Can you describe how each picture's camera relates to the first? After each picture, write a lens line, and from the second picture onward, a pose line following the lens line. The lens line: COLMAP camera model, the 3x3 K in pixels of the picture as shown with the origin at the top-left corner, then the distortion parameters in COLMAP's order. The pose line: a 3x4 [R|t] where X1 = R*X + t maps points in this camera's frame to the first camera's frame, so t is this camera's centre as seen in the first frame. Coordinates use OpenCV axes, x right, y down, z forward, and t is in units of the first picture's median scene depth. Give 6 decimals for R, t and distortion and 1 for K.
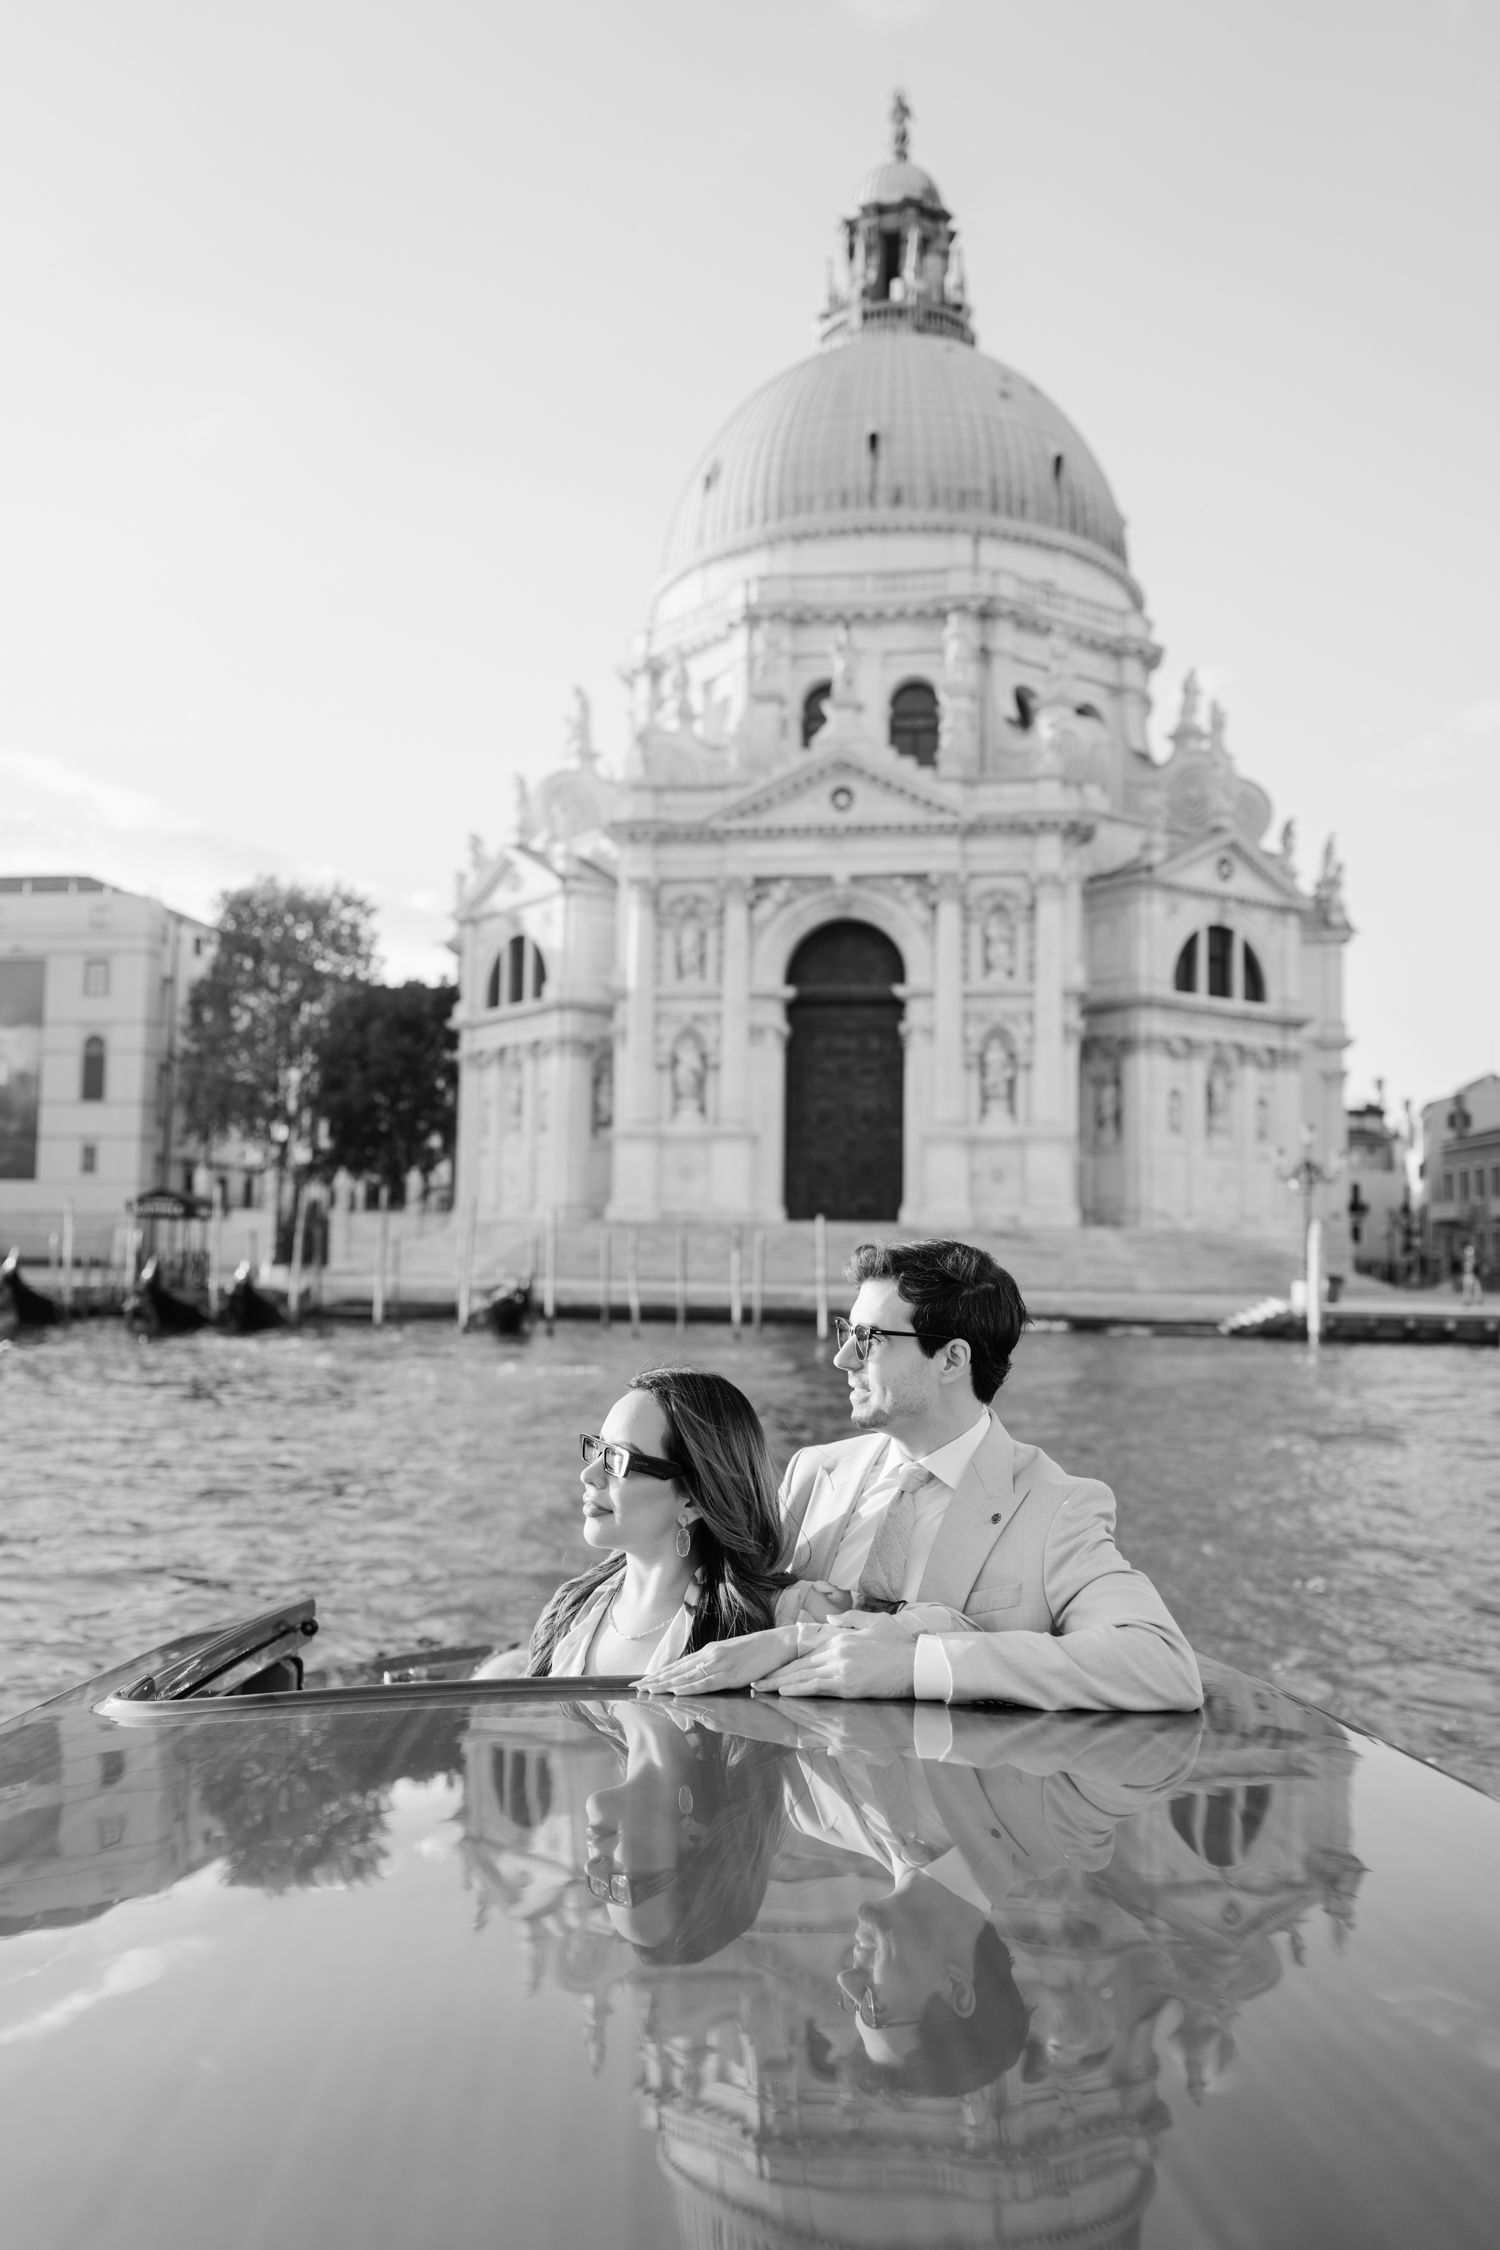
lens RADIAL K [[1770.0, 0, 753.4], [0, 1770.0, 1130.7], [0, 0, 1]] dist [-0.031572, -0.006643]
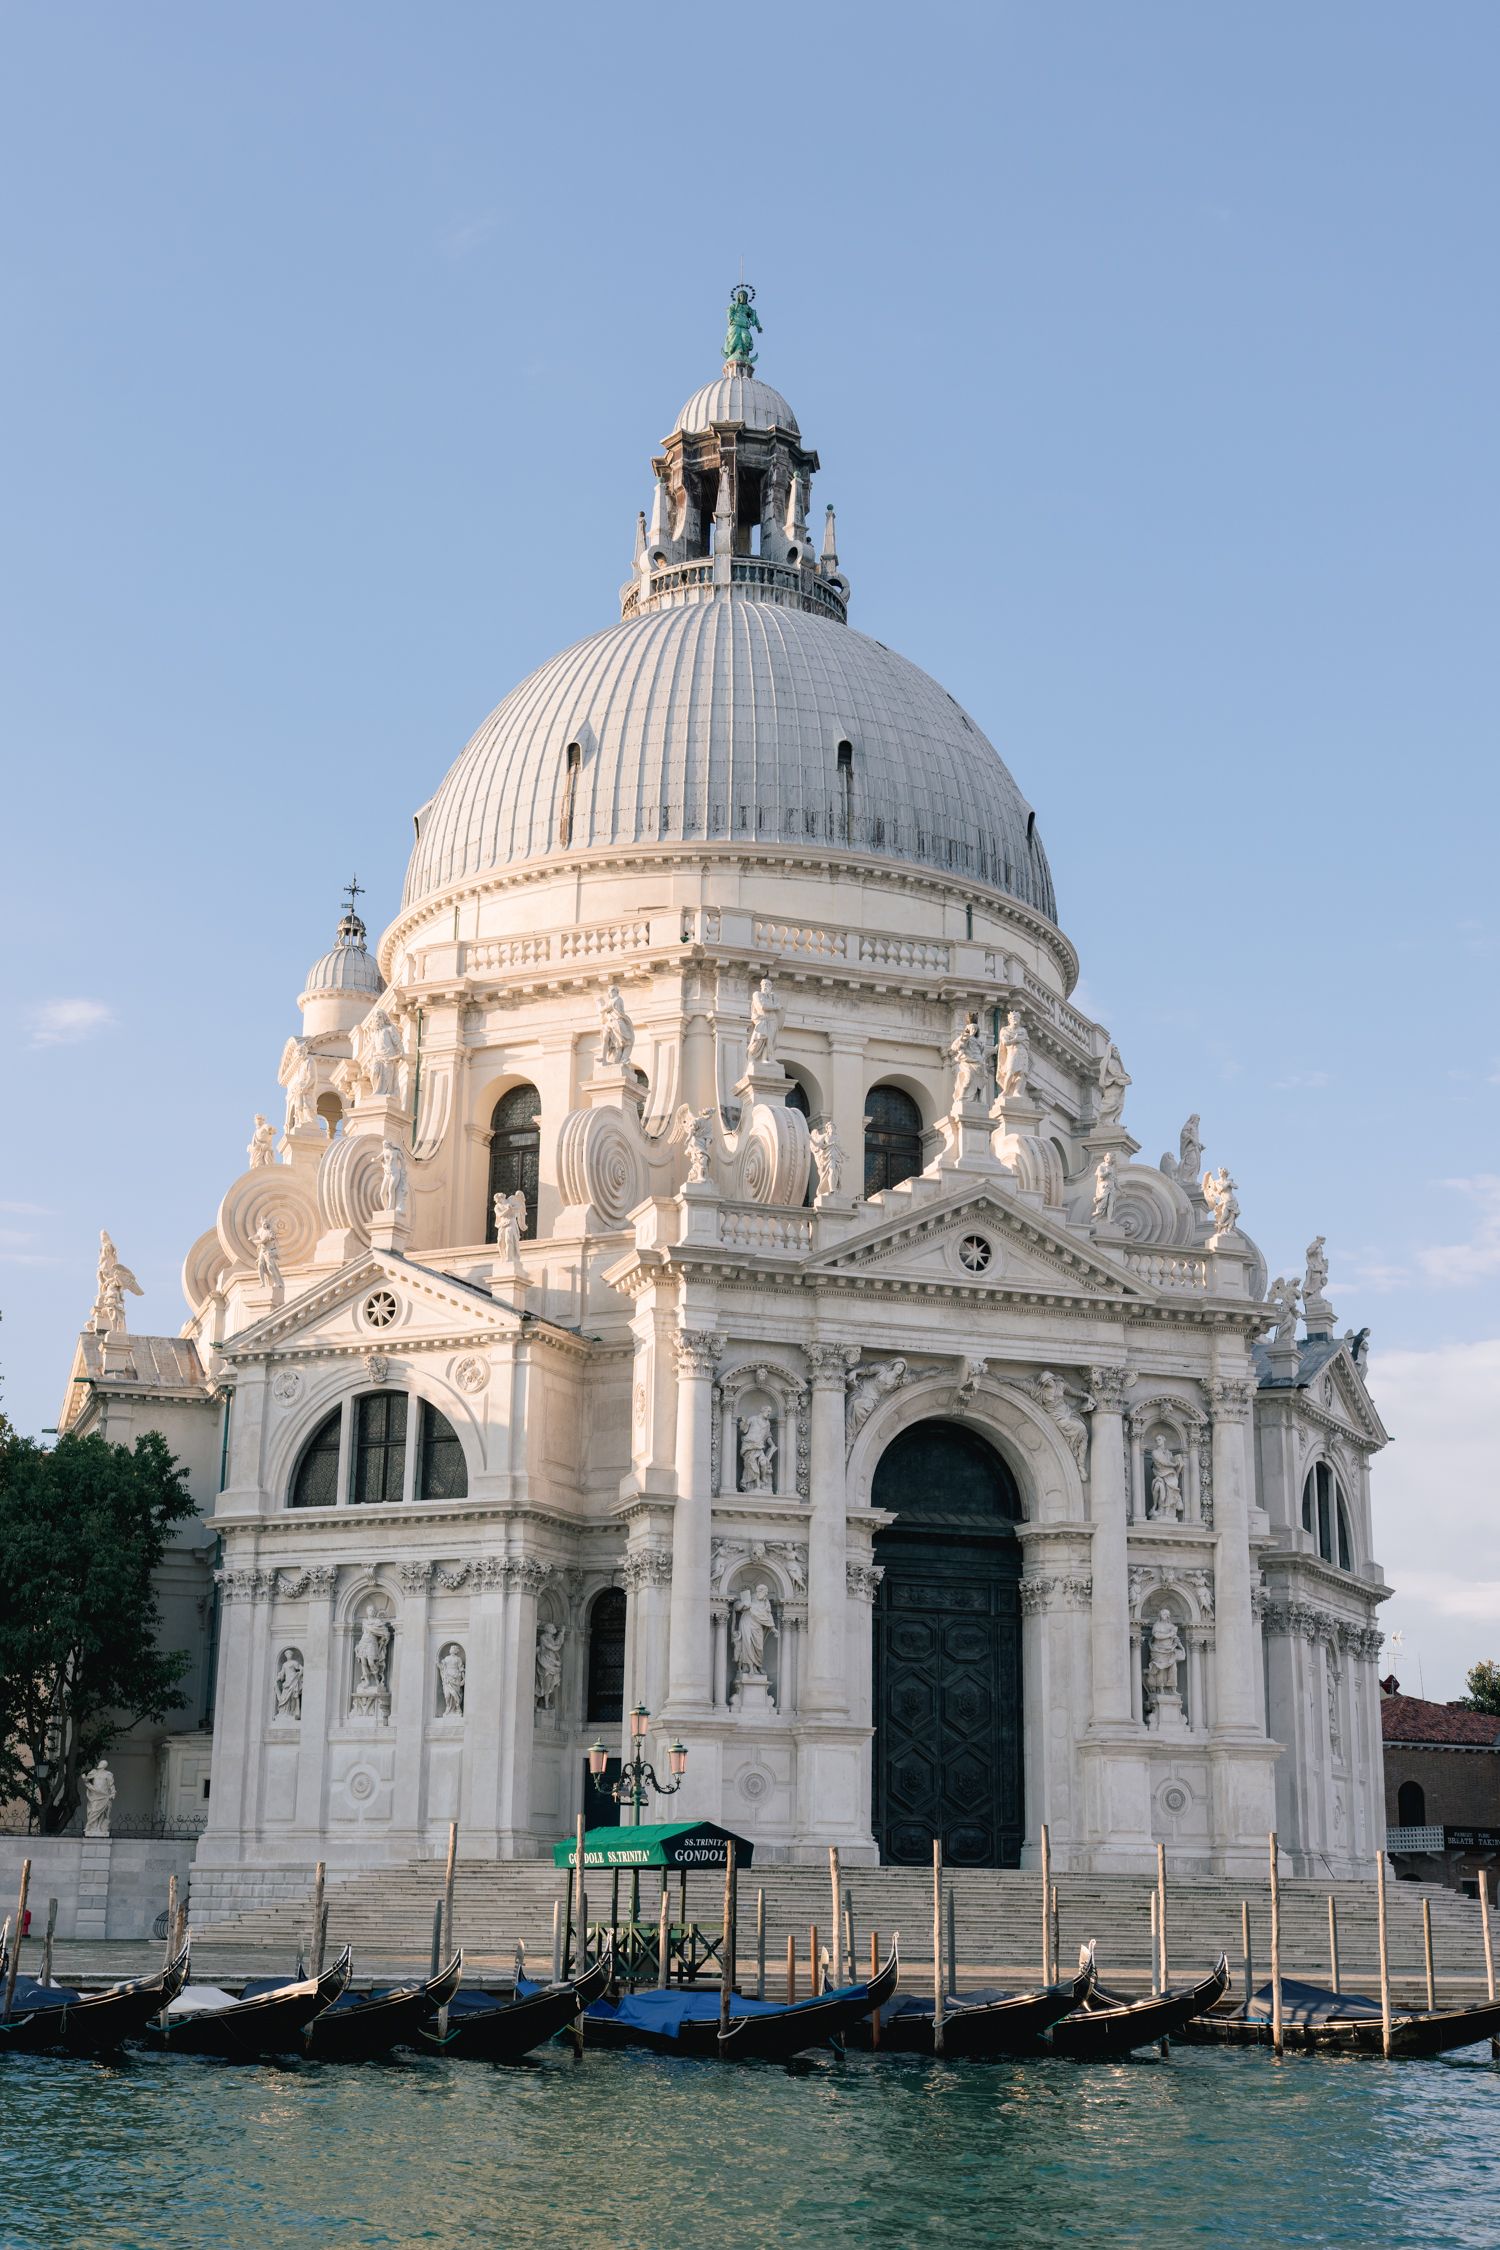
lens RADIAL K [[2690.0, 0, 755.6], [0, 2690.0, 1115.4], [0, 0, 1]] dist [0.003162, 0.000000]
pose [[0.888348, 0.132484, 0.439643, -0.478059], [-0.037975, 0.975389, -0.217197, -0.002085], [-0.457598, 0.176251, 0.871516, 0.079046]]
